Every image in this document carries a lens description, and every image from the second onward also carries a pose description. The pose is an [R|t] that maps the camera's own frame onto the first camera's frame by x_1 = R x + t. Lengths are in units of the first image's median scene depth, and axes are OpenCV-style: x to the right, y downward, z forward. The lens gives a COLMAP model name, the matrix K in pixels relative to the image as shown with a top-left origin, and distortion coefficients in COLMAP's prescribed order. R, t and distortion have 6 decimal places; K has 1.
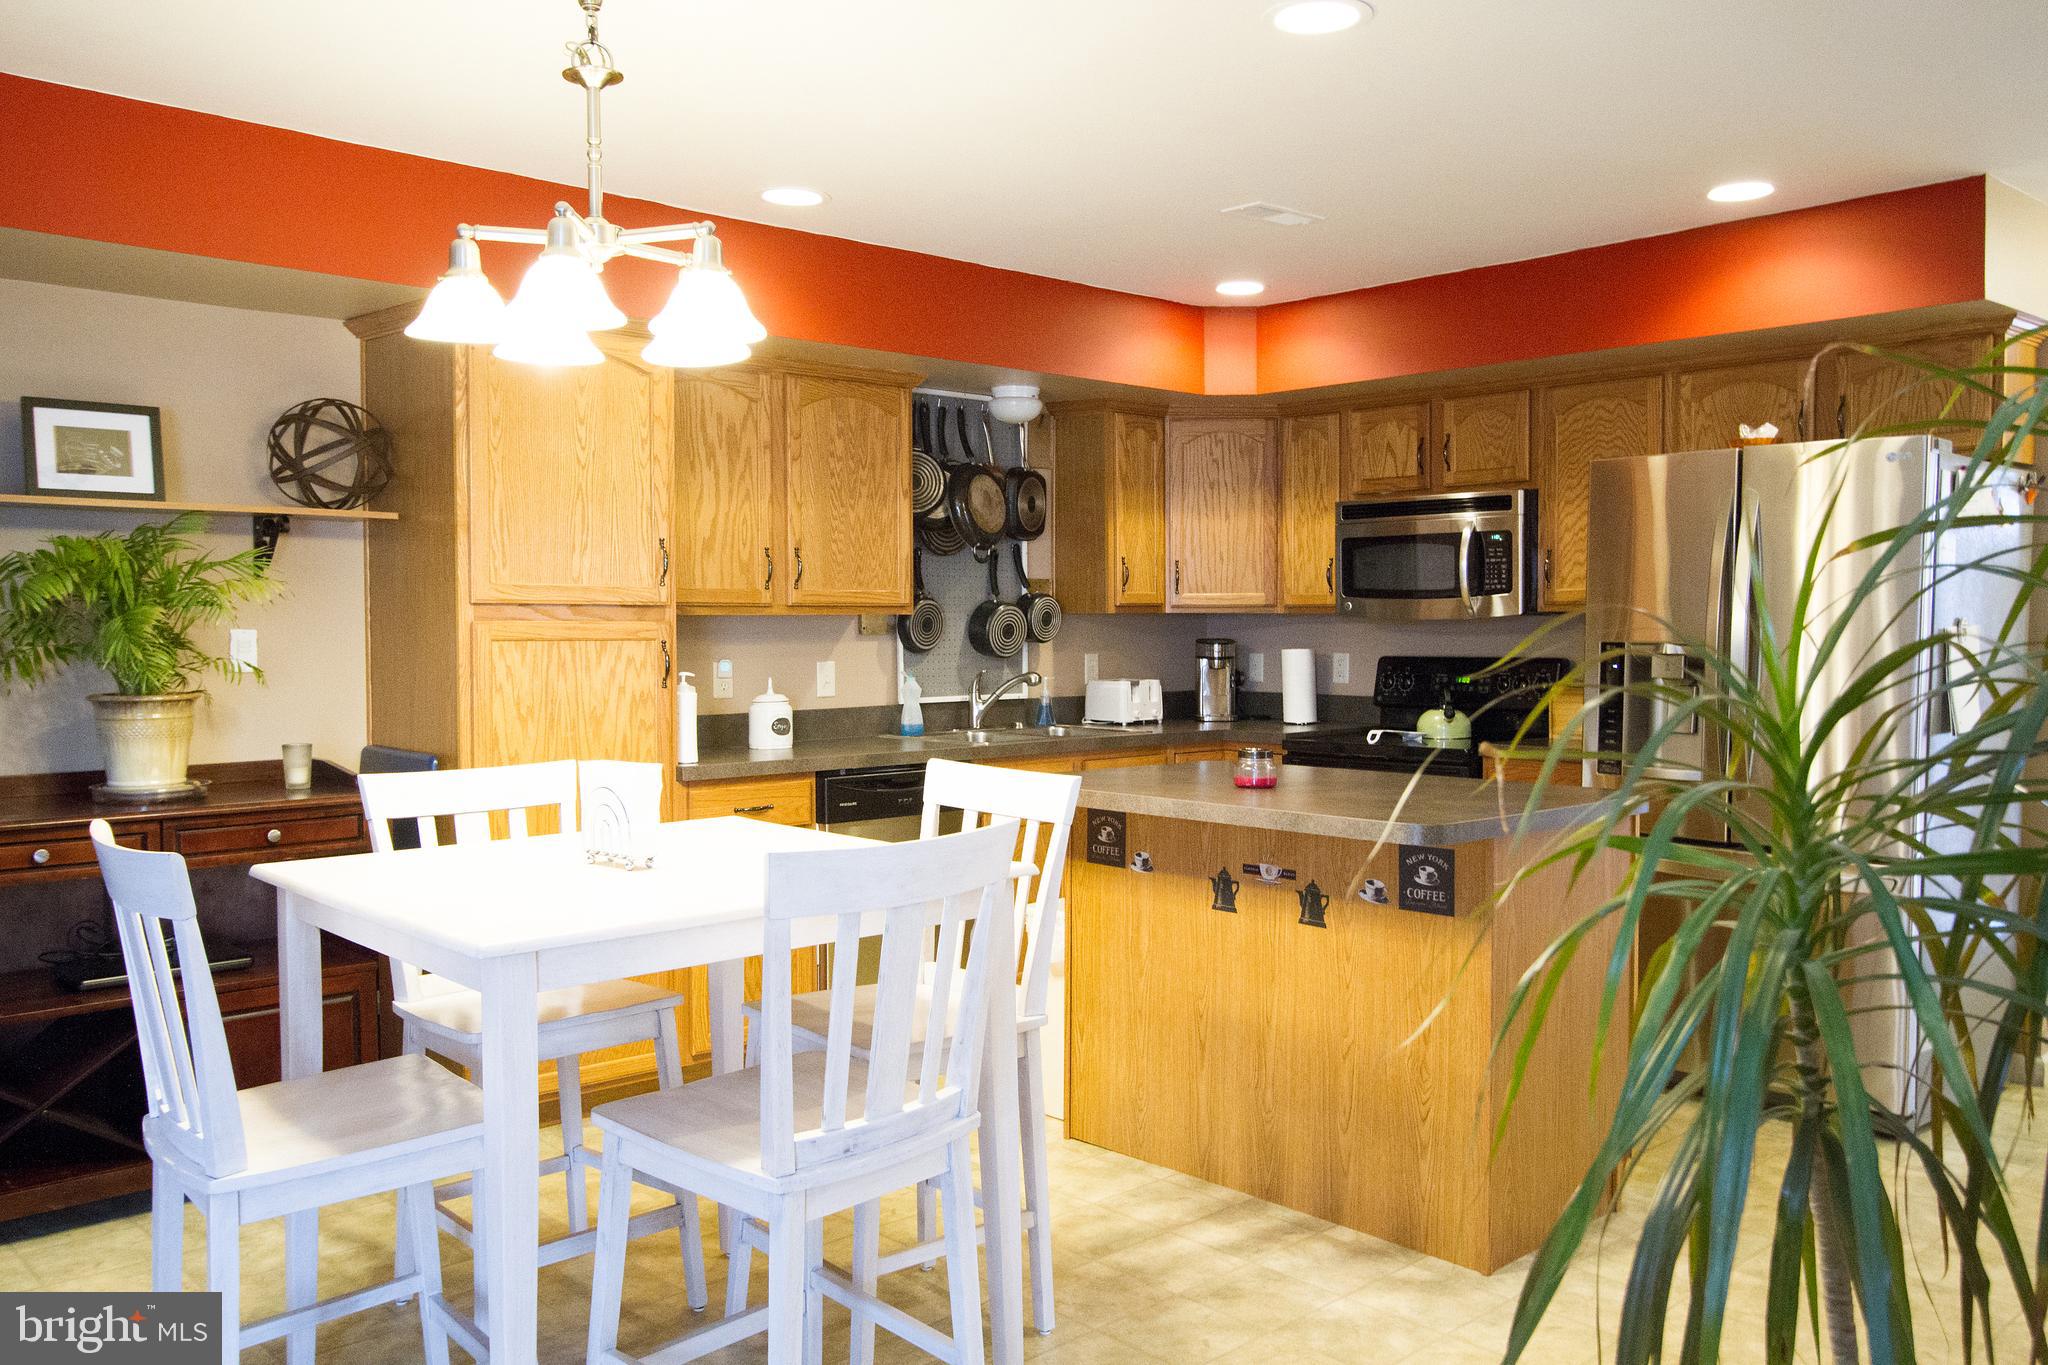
lens RADIAL K [[1639.8, 0, 1027.3], [0, 1639.8, 684.2], [0, 0, 1]] dist [0.000270, 0.003322]
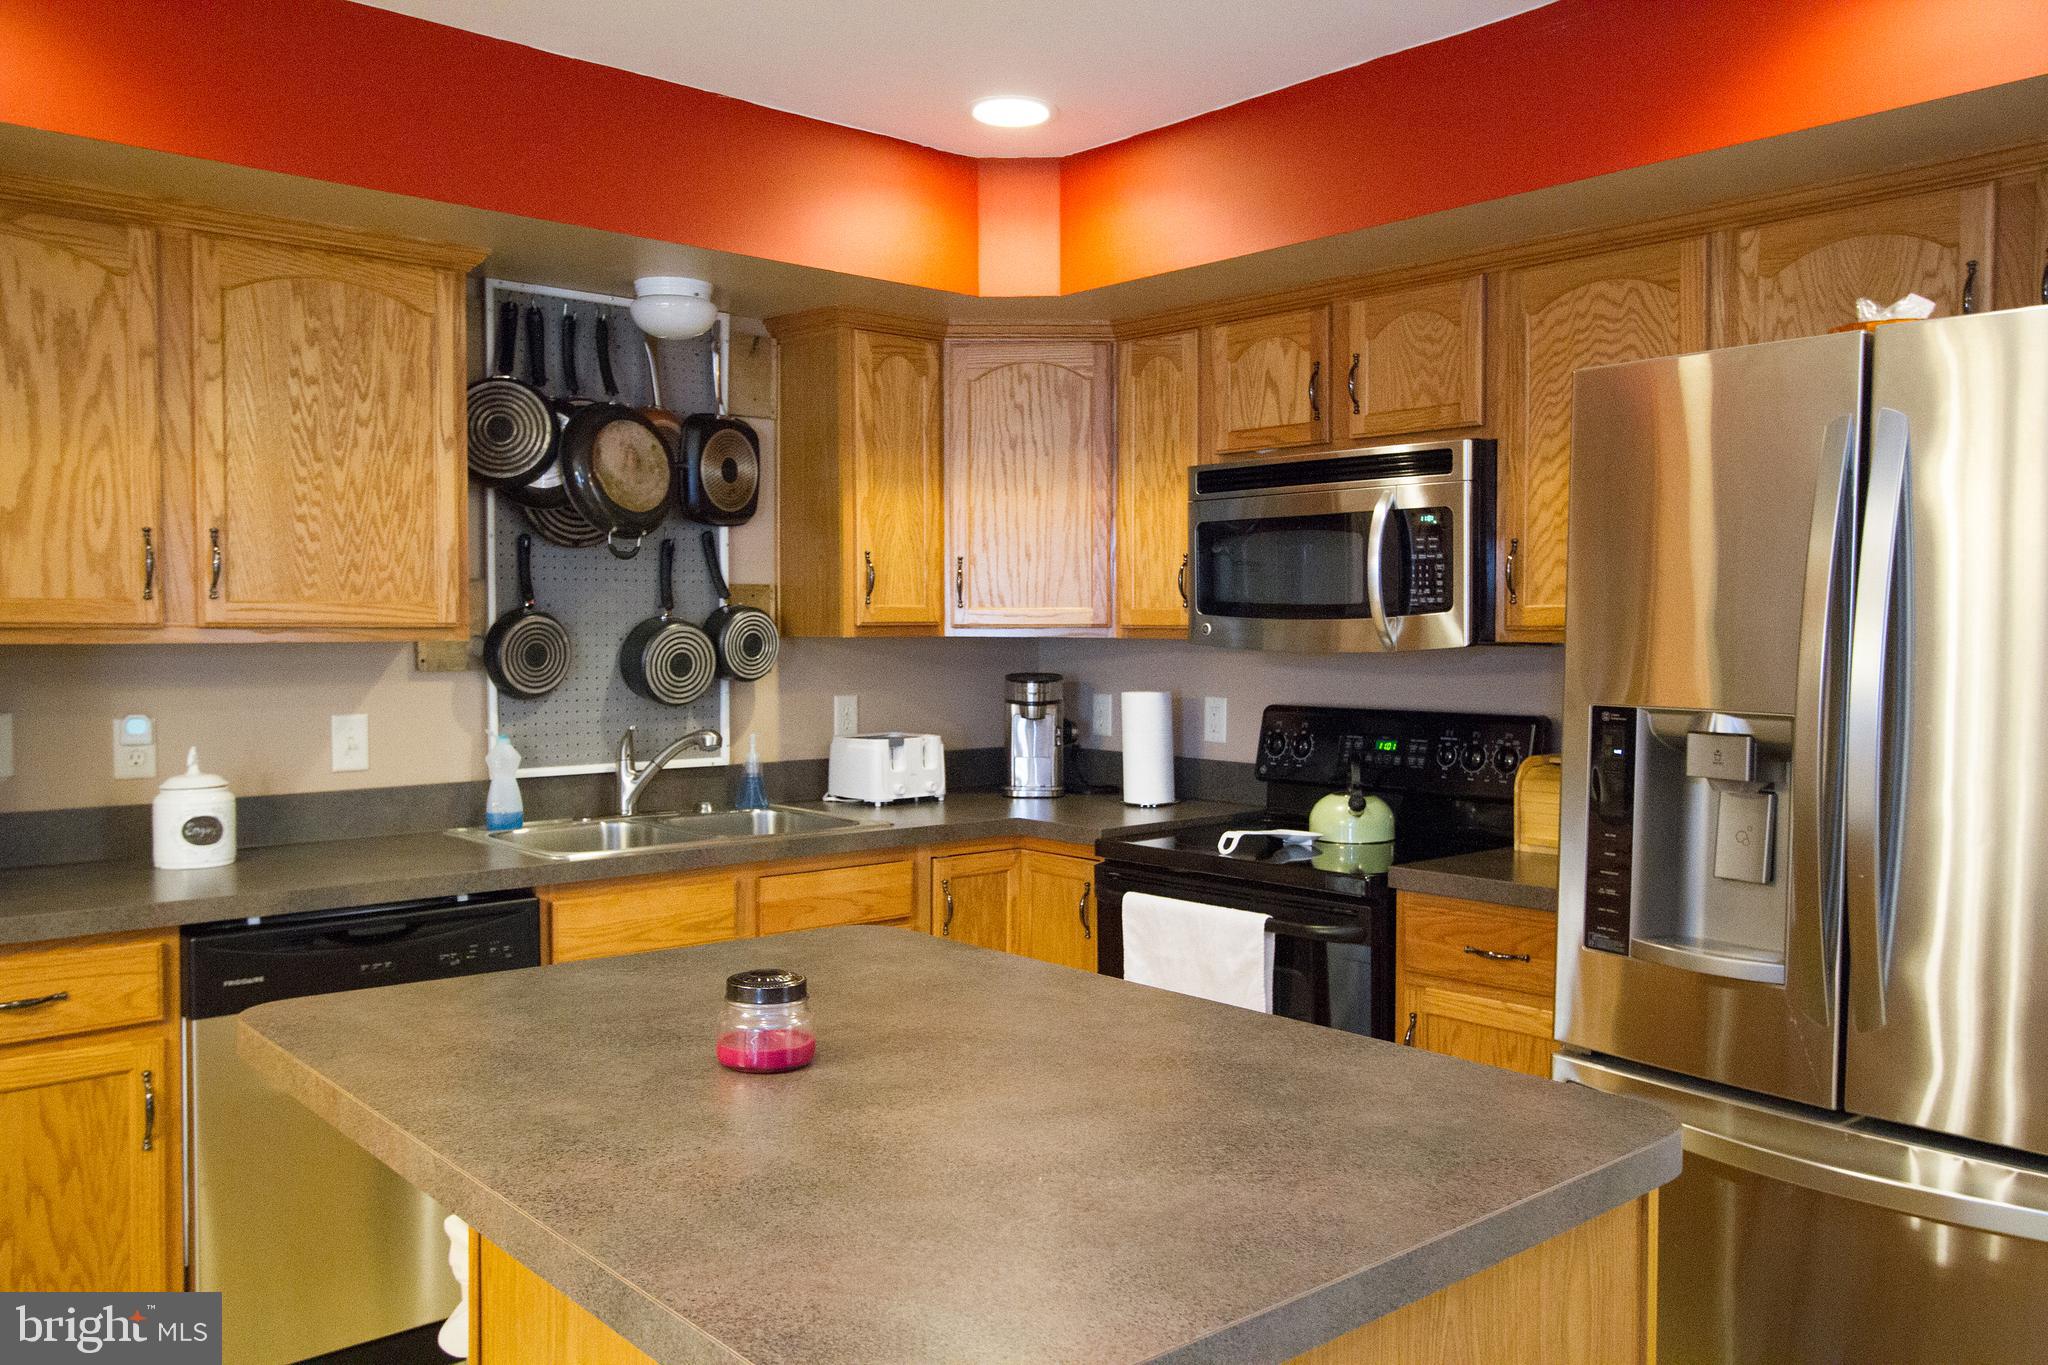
lens RADIAL K [[1590.1, 0, 1021.7], [0, 1590.1, 683.9], [0, 0, 1]] dist [-0.008597, 0.004472]
pose [[0.999555, 0.006789, -0.029042, 0.144236], [-0.006851, 0.999975, -0.002013, -0.024824], [0.029028, 0.002211, 0.999576, 0.384200]]
